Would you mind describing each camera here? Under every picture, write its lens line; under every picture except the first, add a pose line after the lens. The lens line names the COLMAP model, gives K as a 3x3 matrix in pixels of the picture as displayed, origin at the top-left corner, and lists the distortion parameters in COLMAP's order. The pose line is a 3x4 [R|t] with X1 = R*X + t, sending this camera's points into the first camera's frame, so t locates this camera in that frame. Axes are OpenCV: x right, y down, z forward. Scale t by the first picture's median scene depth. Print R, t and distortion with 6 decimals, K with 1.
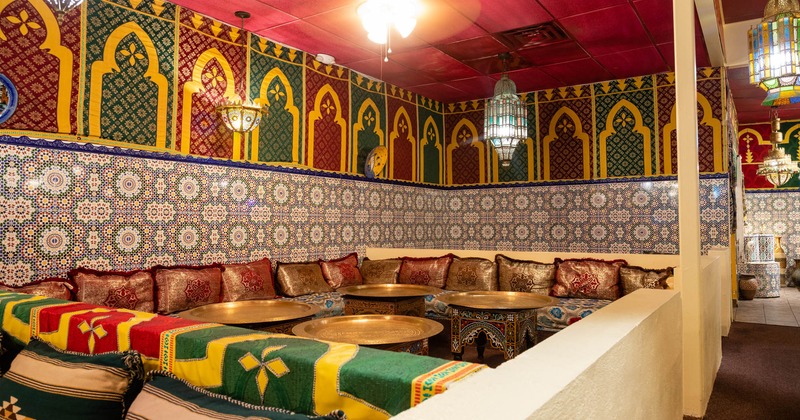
lens RADIAL K [[543.6, 0, 293.3], [0, 543.6, 218.3], [0, 0, 1]] dist [-0.042468, 0.014030]
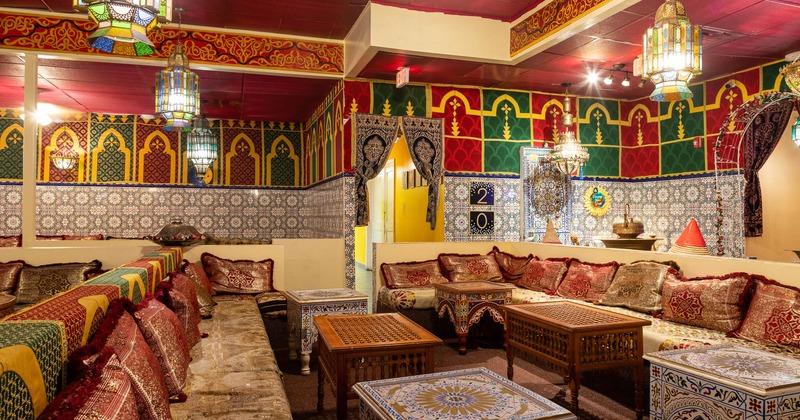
lens RADIAL K [[543.6, 0, 404.6], [0, 543.6, 211.1], [0, 0, 1]] dist [-0.042468, 0.014030]
pose [[0.802347, -0.001543, -0.596856, 1.799118], [0.002345, 0.999997, 0.000567, -0.003978], [0.596853, -0.001855, 0.802348, 0.157045]]
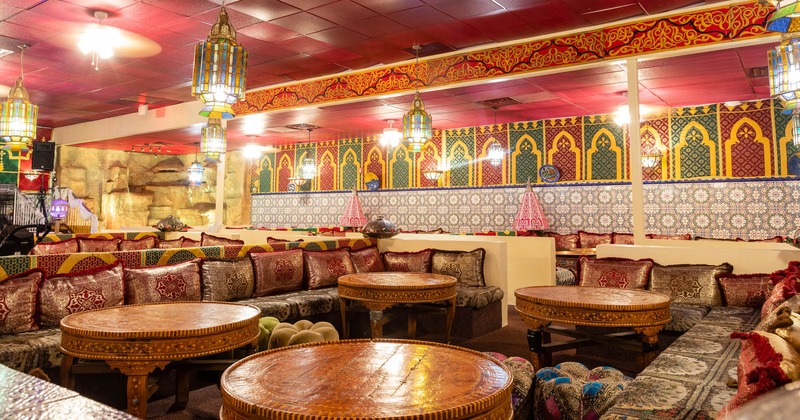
lens RADIAL K [[586.9, 0, 416.0], [0, 586.9, 148.5], [0, 0, 1]] dist [0.013587, 0.004346]
pose [[0.017225, -0.108131, -0.993987, 1.771724], [0.011269, 0.994093, -0.107947, -0.004843], [0.999788, -0.009342, 0.018341, 0.102042]]
